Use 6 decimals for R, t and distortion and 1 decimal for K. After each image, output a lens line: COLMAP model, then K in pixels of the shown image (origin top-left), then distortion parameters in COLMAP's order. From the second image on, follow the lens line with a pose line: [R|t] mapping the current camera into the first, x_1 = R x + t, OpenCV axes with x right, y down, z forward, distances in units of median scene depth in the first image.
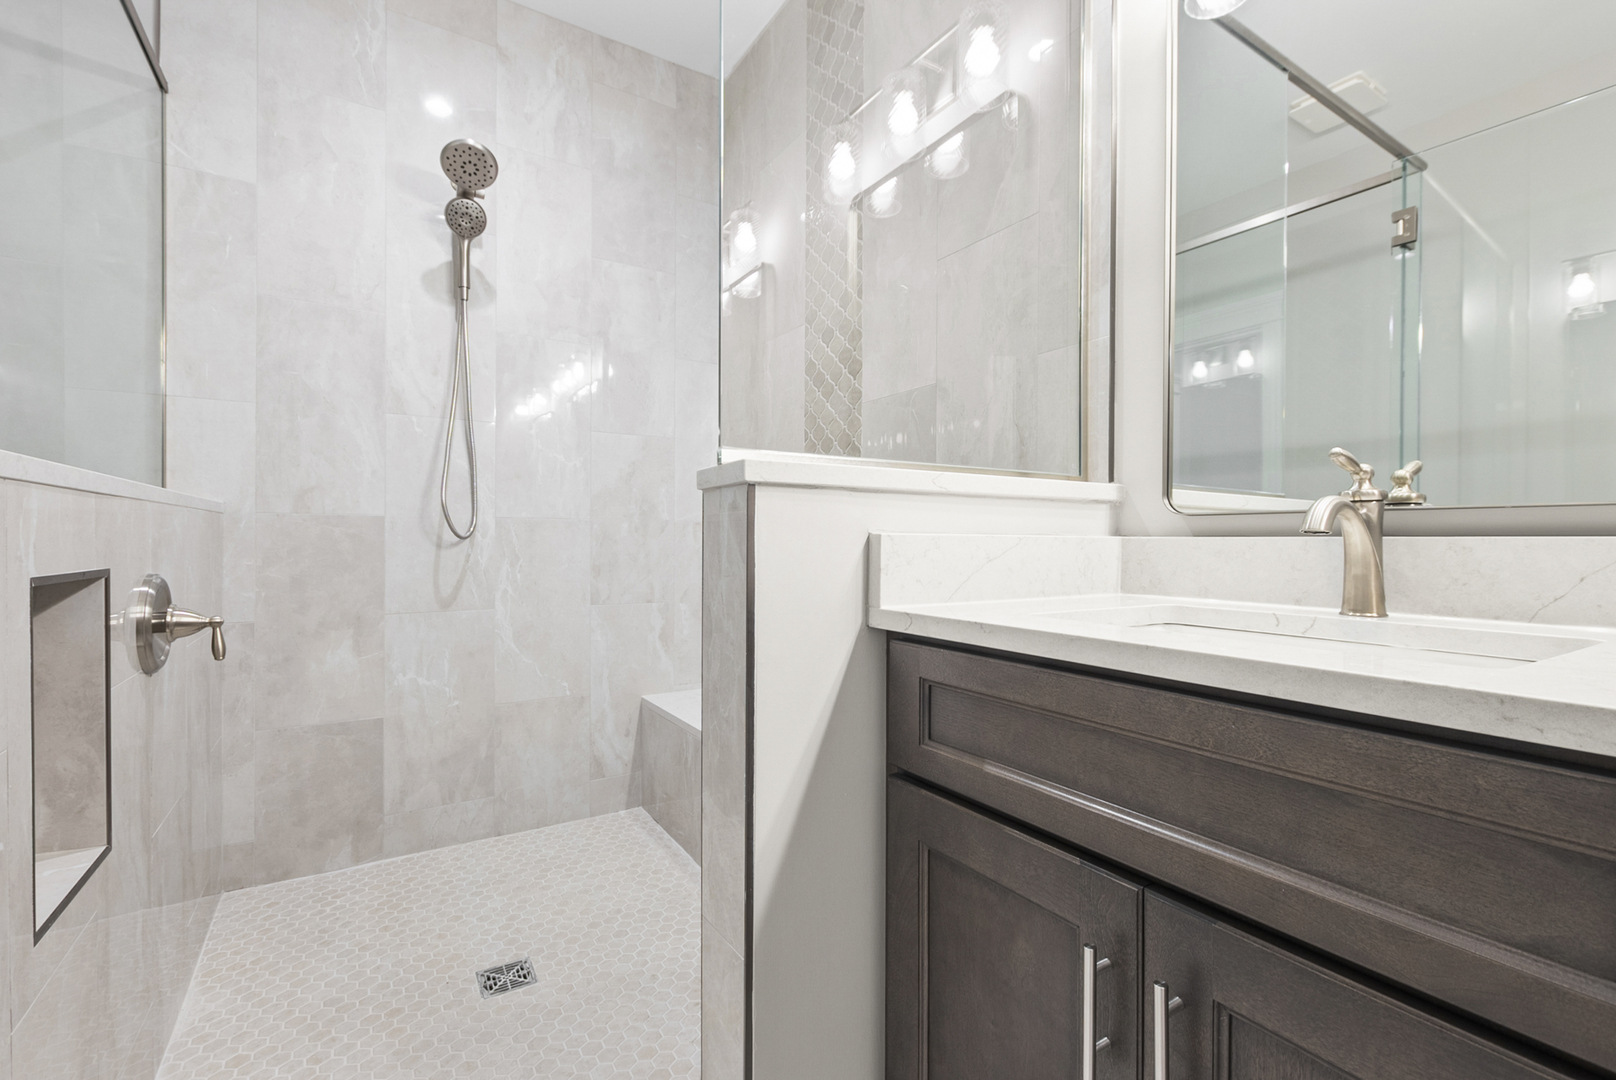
lens RADIAL K [[730.2, 0, 808.0], [0, 730.2, 540.0], [0, 0, 1]] dist [0.007349, -0.000116]
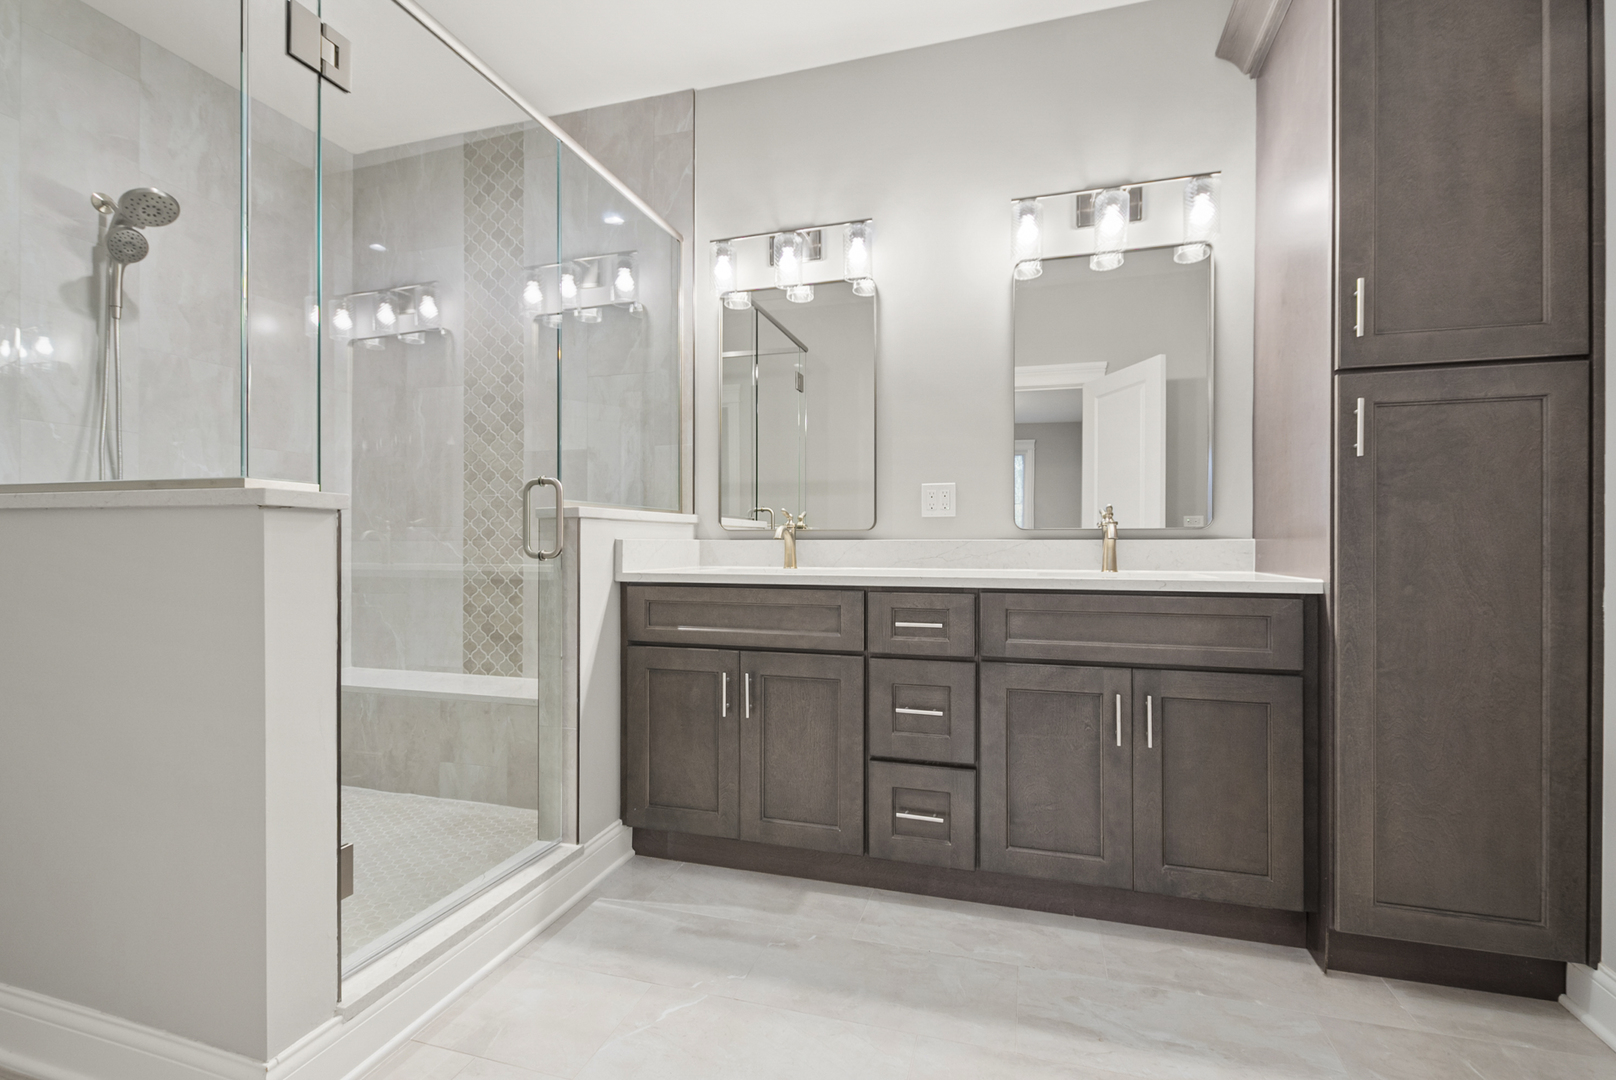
lens RADIAL K [[730.2, 0, 808.0], [0, 730.2, 540.0], [0, 0, 1]] dist [0.007349, -0.000116]
pose [[0.766742, -0.003235, 0.641947, -0.688821], [0.003863, 0.999992, 0.000426, -0.003878], [-0.641944, 0.002153, 0.766749, -0.829533]]
